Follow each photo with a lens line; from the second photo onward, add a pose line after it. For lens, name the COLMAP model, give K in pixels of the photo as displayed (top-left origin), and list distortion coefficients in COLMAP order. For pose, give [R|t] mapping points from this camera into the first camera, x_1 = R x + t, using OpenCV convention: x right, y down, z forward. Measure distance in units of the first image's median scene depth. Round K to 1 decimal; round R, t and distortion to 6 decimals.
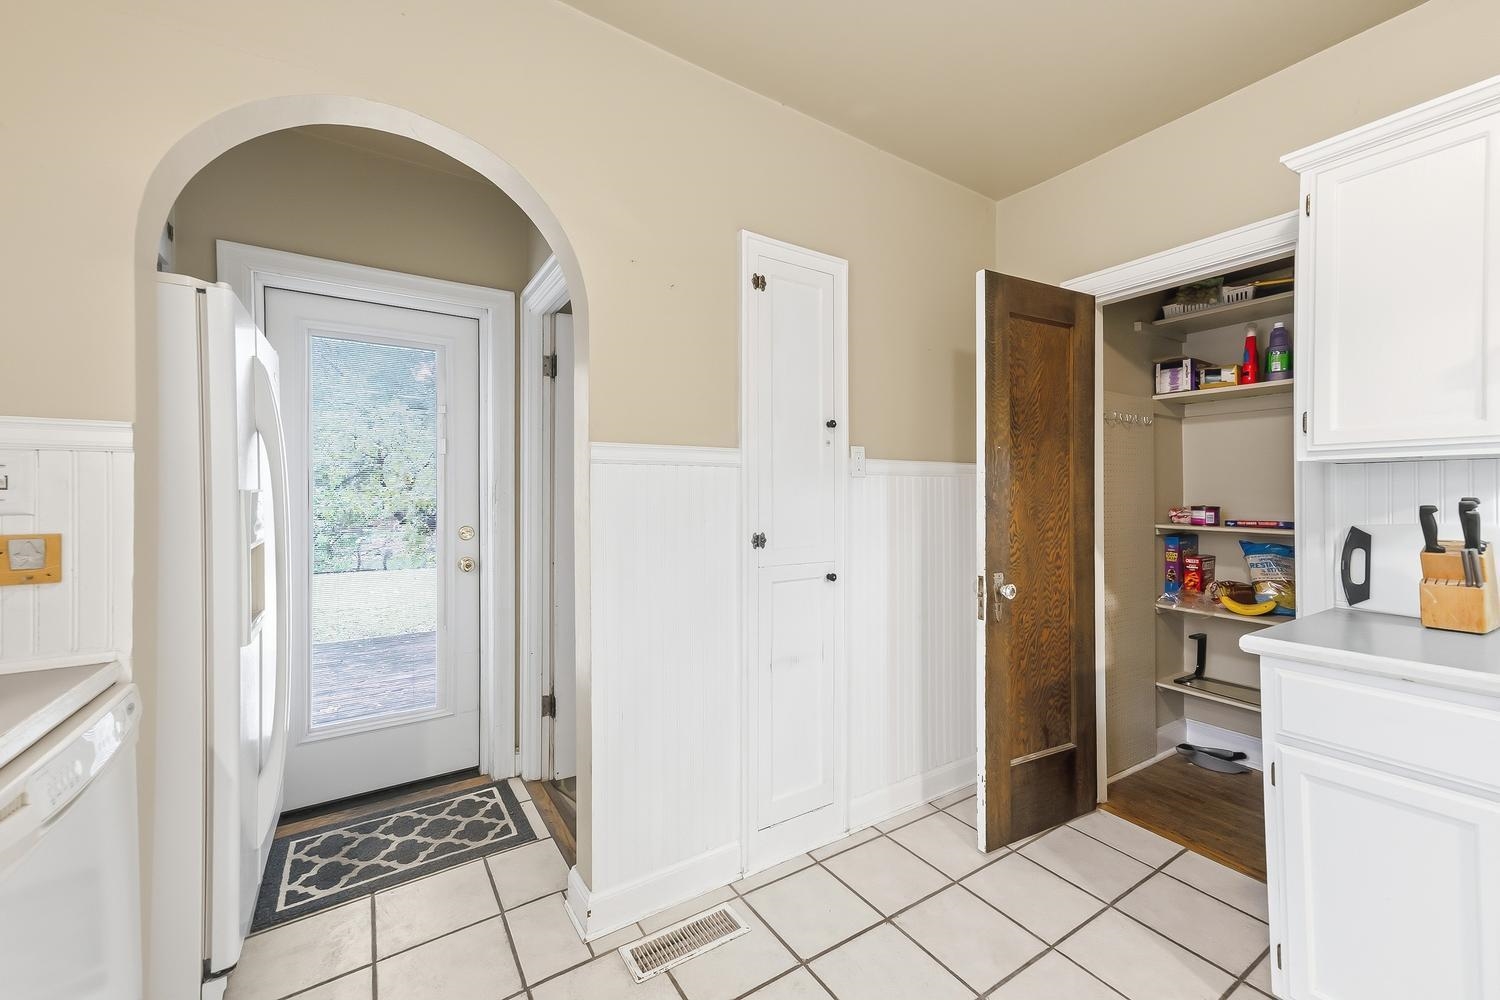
lens RADIAL K [[591.2, 0, 752.8], [0, 591.2, 496.1], [0, 0, 1]] dist [0.023354, 0.001774]
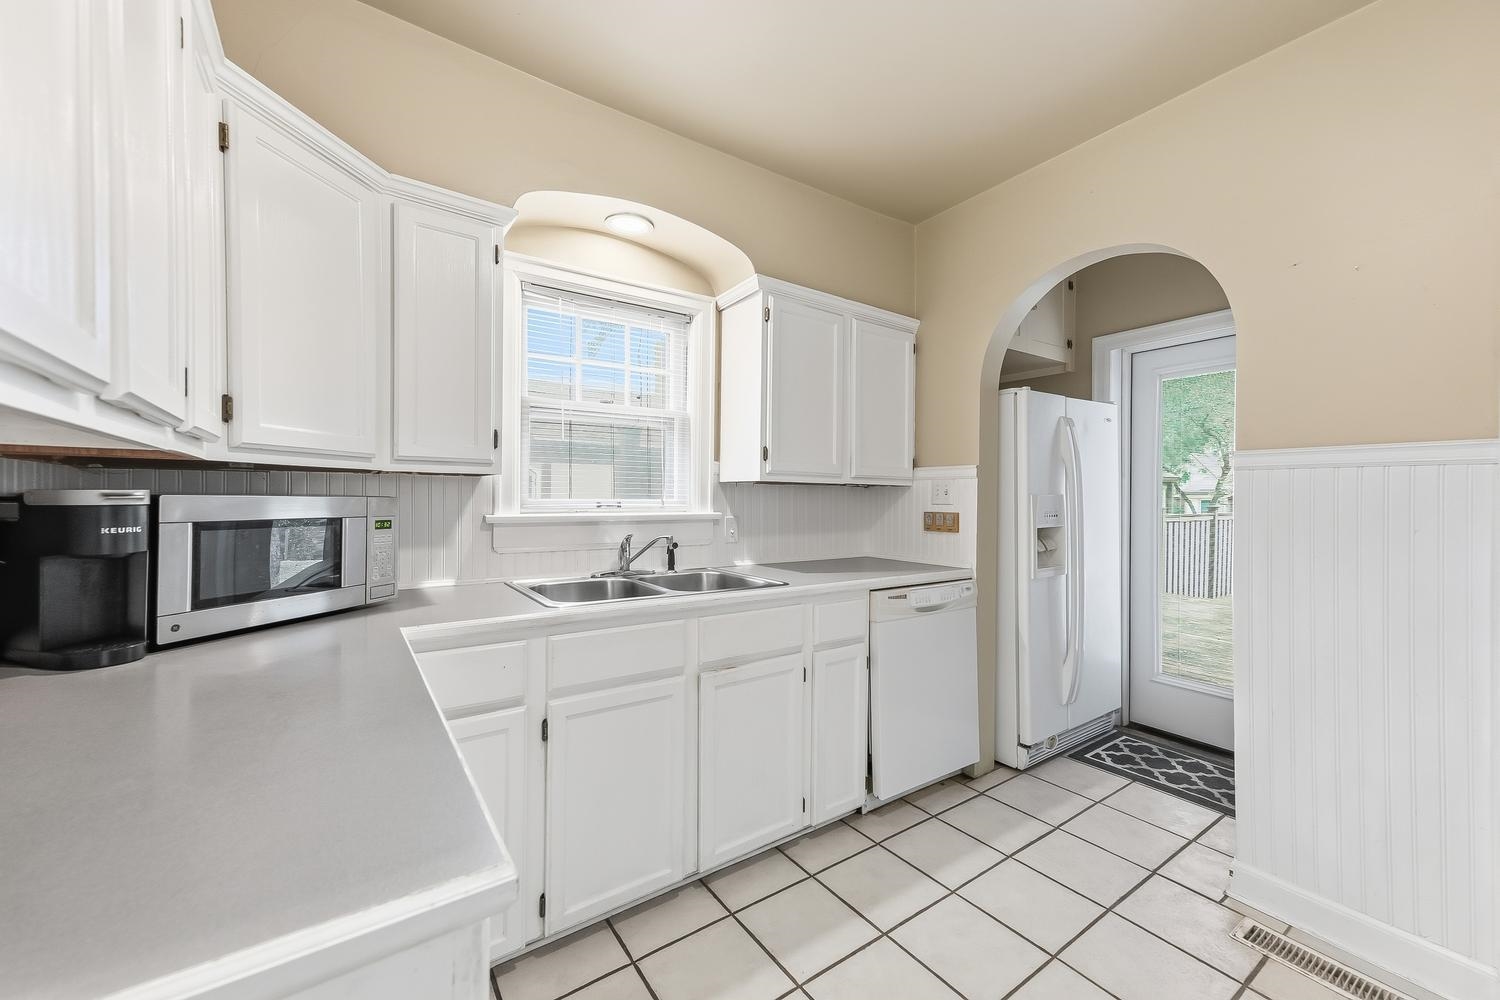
lens RADIAL K [[591.2, 0, 751.2], [0, 591.2, 502.7], [0, 0, 1]] dist [0.023354, 0.001774]
pose [[0.033042, 0.012340, -0.999378, 0.728603], [-0.008979, 0.999887, 0.012050, 0.000408], [0.999414, 0.008575, 0.033149, 0.054687]]
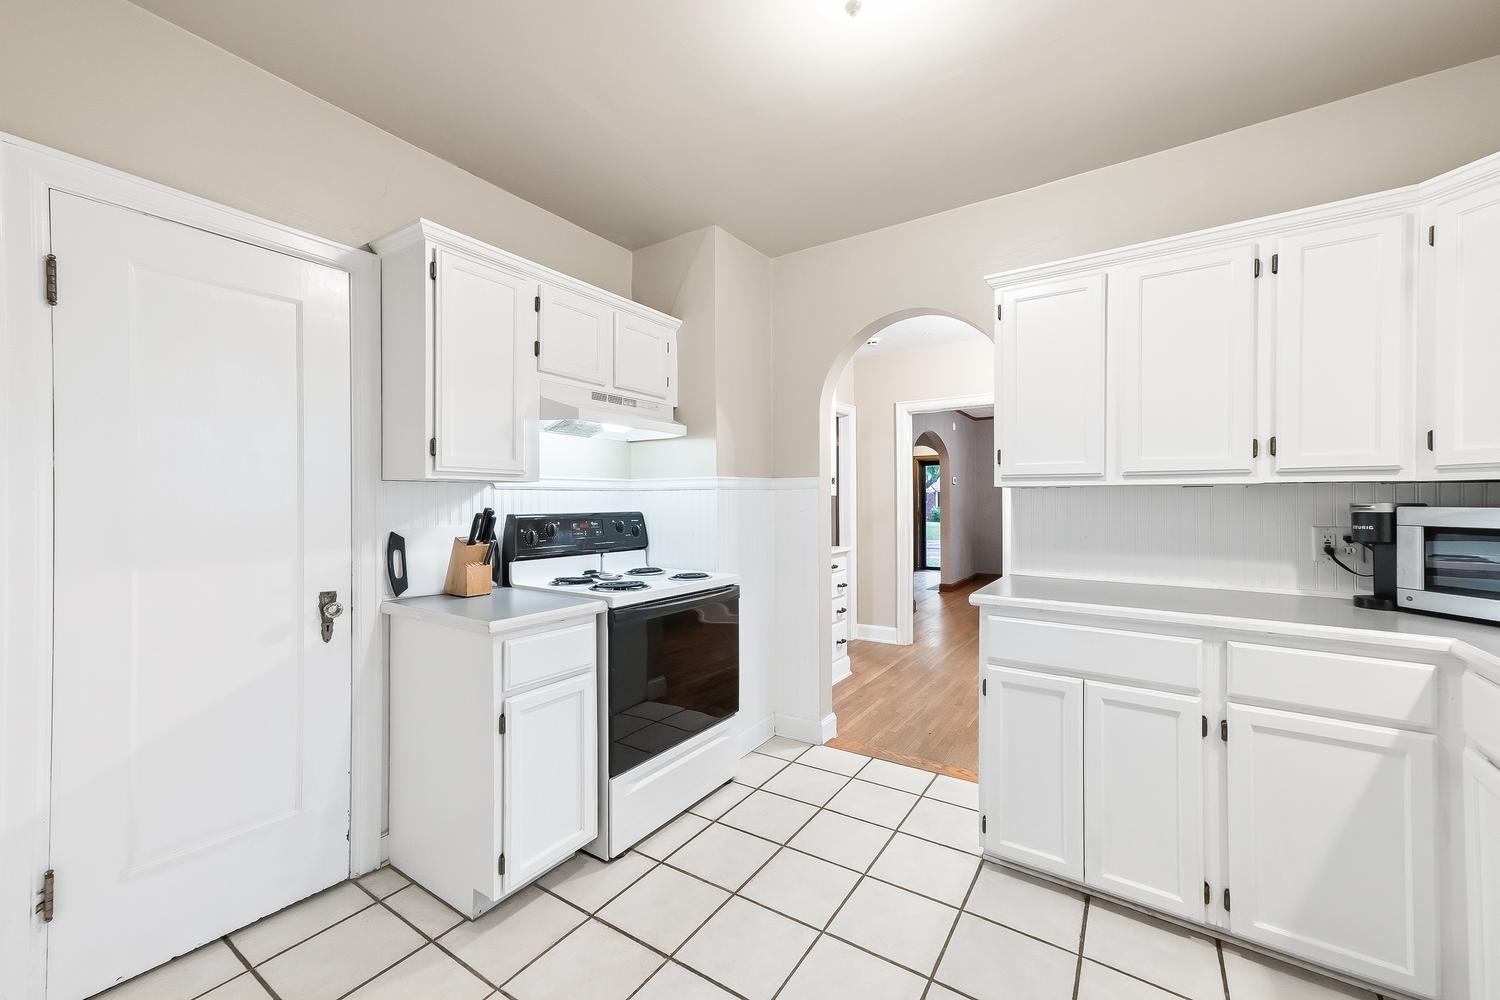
lens RADIAL K [[591.2, 0, 750.4], [0, 591.2, 500.9], [0, 0, 1]] dist [0.023354, 0.001774]
pose [[-0.392370, 0.006600, 0.919784, -0.373658], [0.005012, 0.999975, -0.005038, -0.003332], [-0.919794, 0.002633, -0.392393, 0.747893]]
